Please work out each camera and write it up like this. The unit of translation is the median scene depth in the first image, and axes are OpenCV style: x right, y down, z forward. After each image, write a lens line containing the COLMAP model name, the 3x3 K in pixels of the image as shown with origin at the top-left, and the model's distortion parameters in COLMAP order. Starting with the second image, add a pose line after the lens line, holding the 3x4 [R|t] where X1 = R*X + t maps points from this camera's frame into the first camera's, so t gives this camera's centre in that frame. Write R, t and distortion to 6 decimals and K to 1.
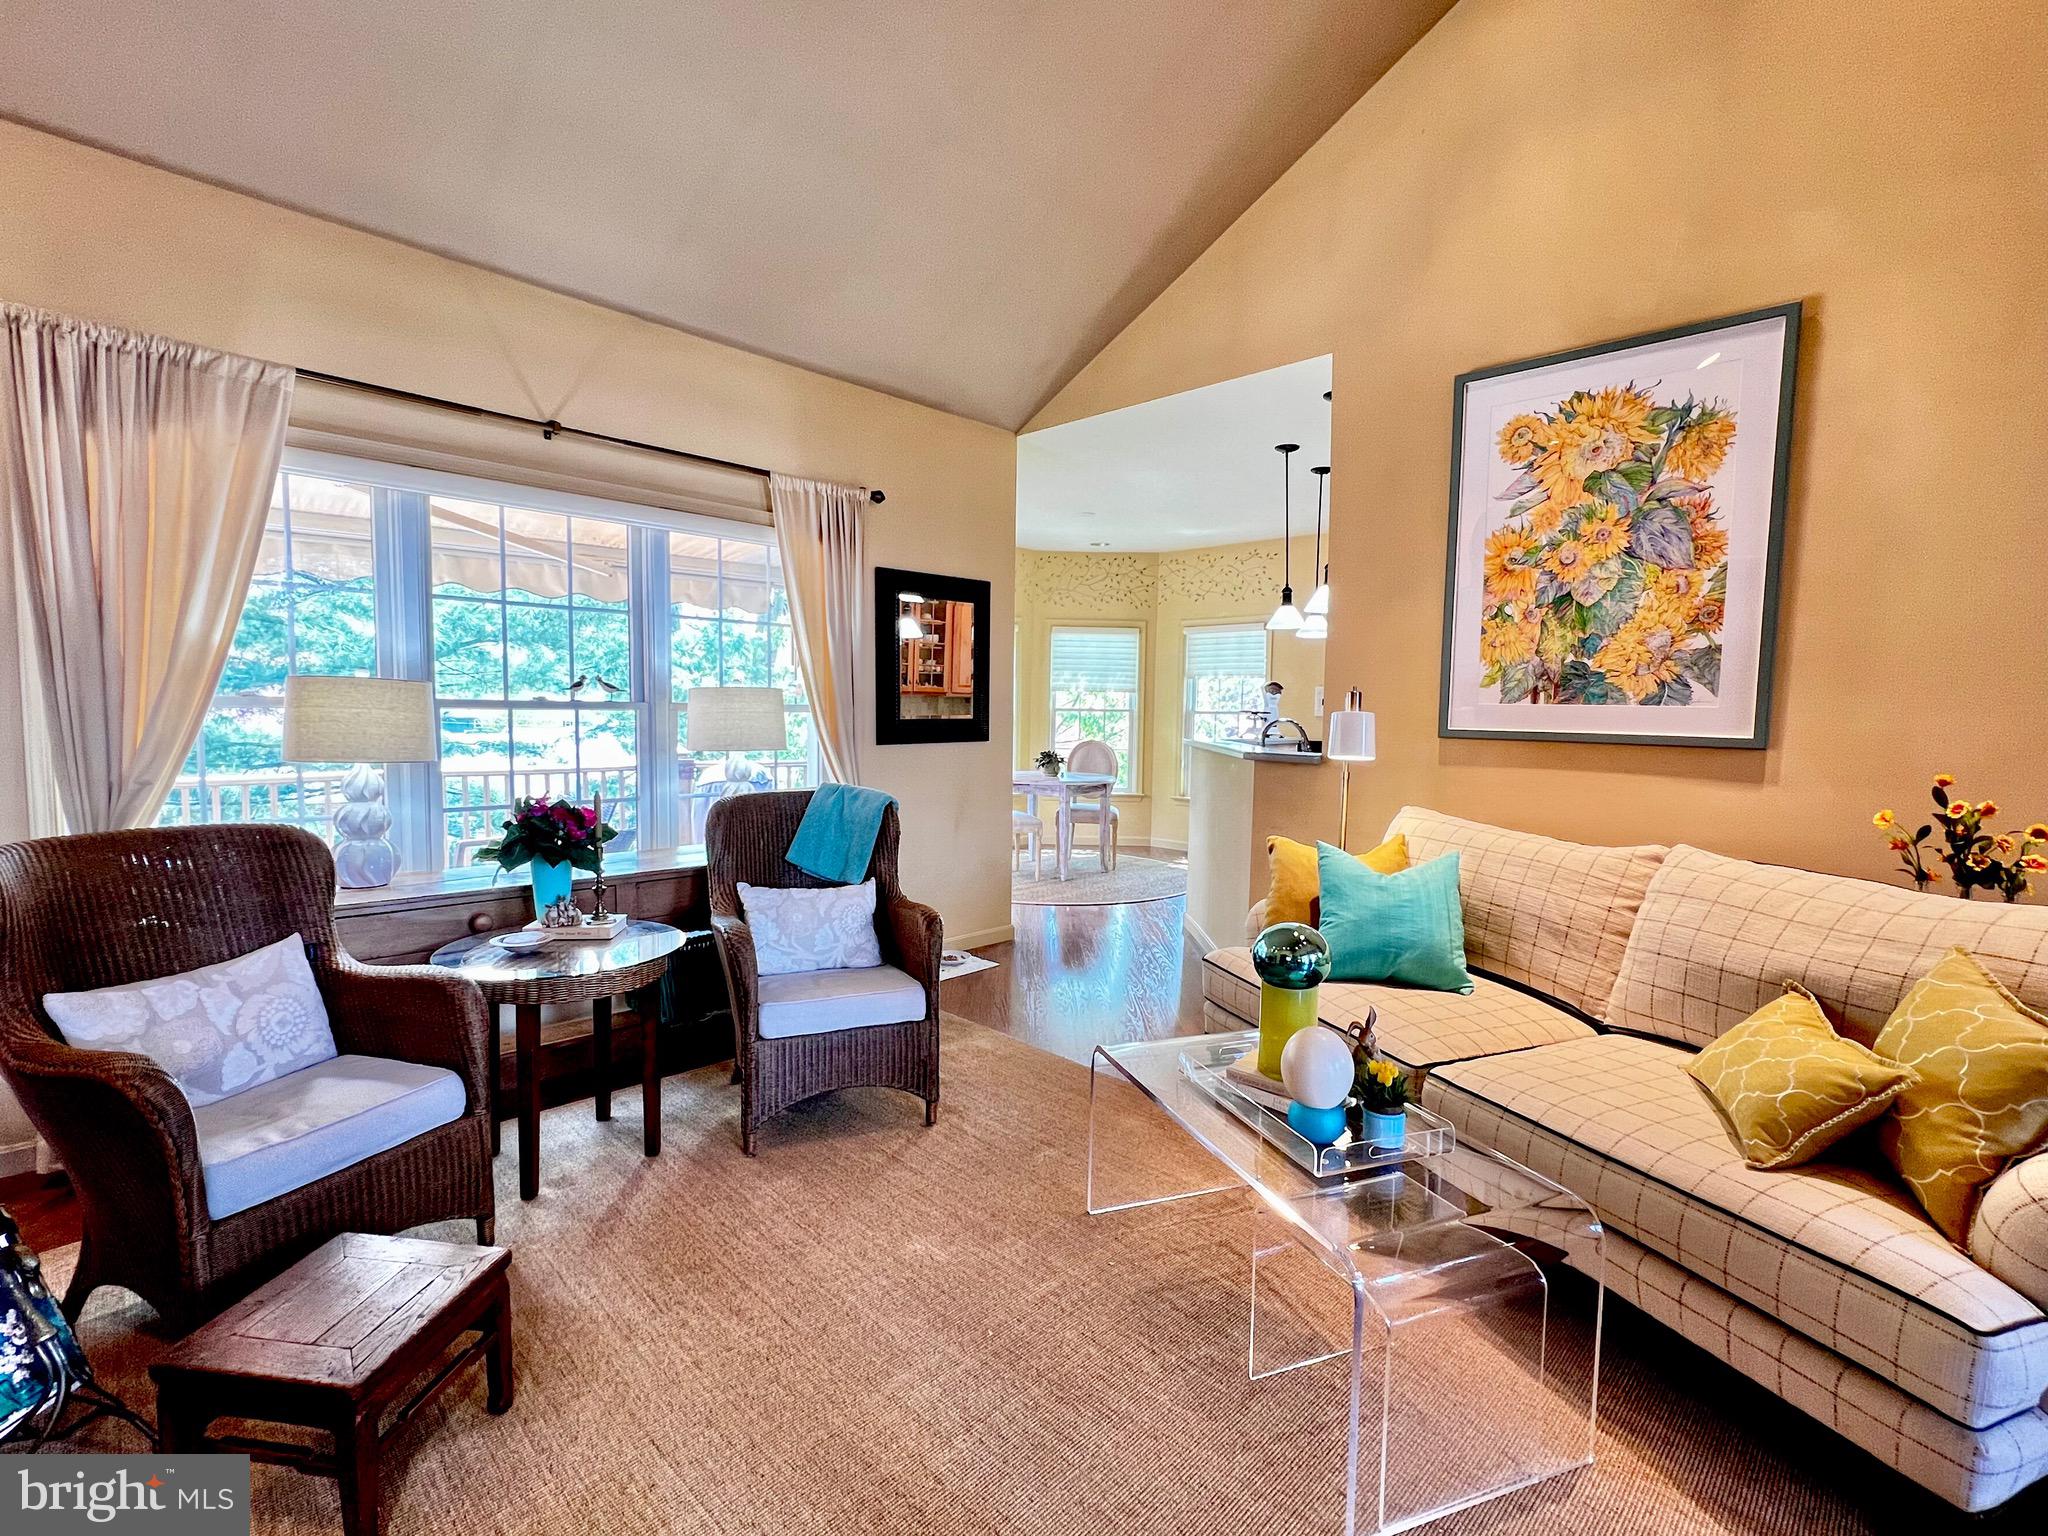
lens RADIAL K [[930.3, 0, 1033.7], [0, 930.3, 774.5], [0, 0, 1]] dist [-0.004857, -0.000824]
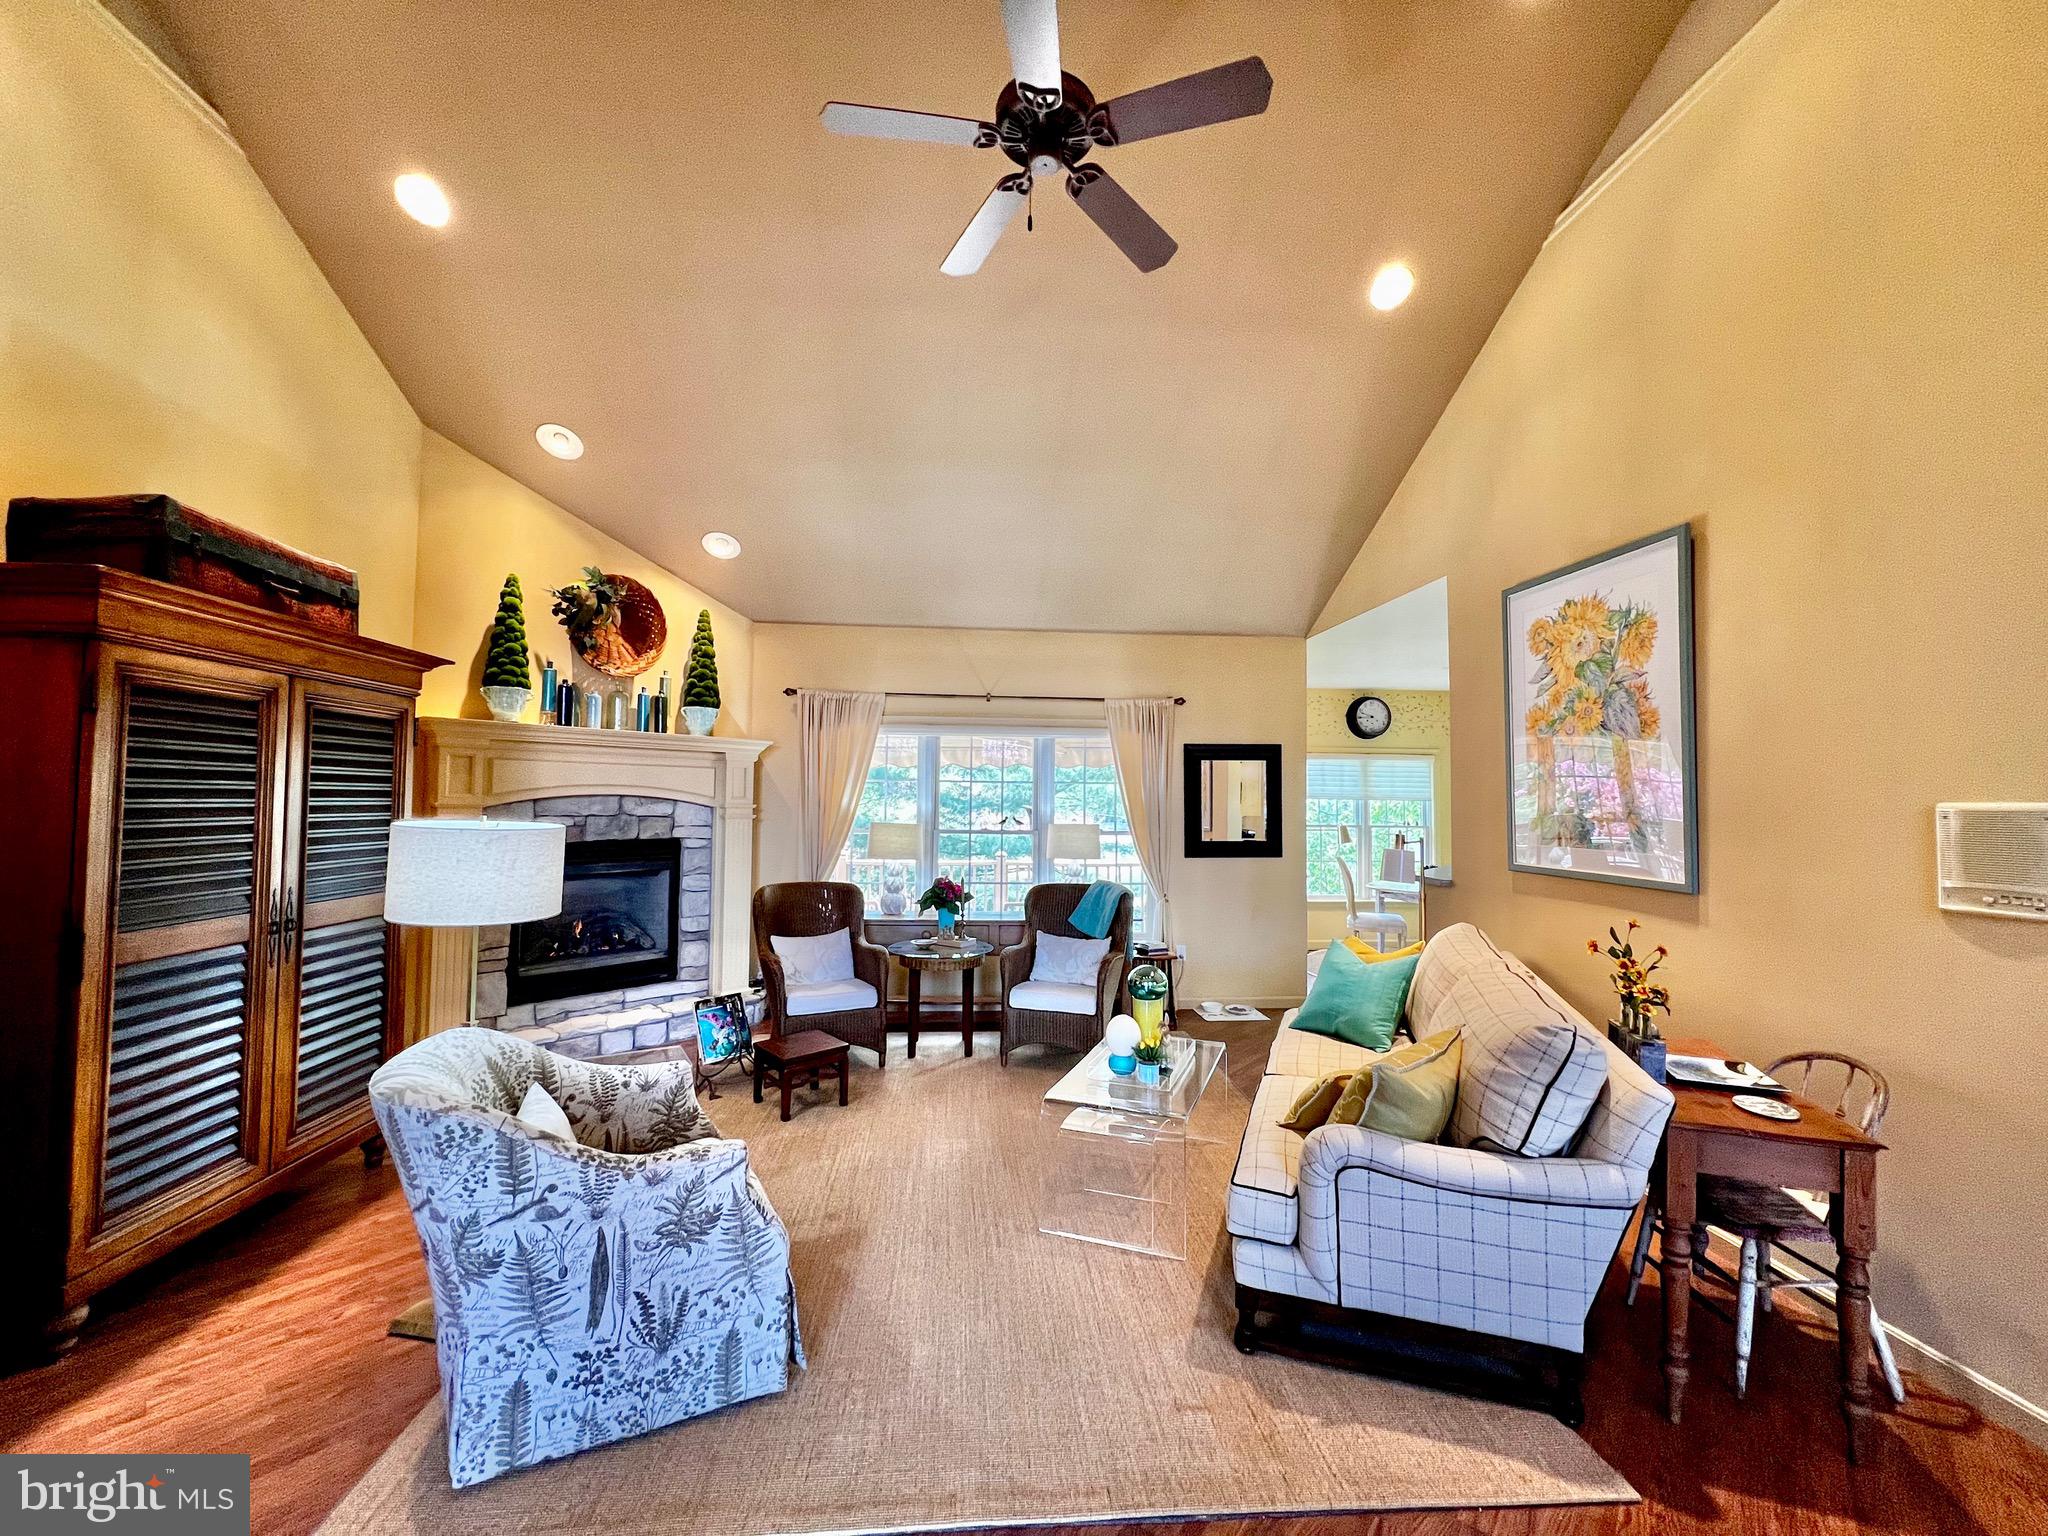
lens RADIAL K [[816.6, 0, 1021.4], [0, 816.6, 768.5], [0, 0, 1]] dist [0.003224, 0.000078]
pose [[0.753972, -0.035377, -0.655953, 0.766535], [-0.045392, 0.993356, -0.105749, -0.033981], [0.655336, 0.109507, 0.747357, -0.300404]]
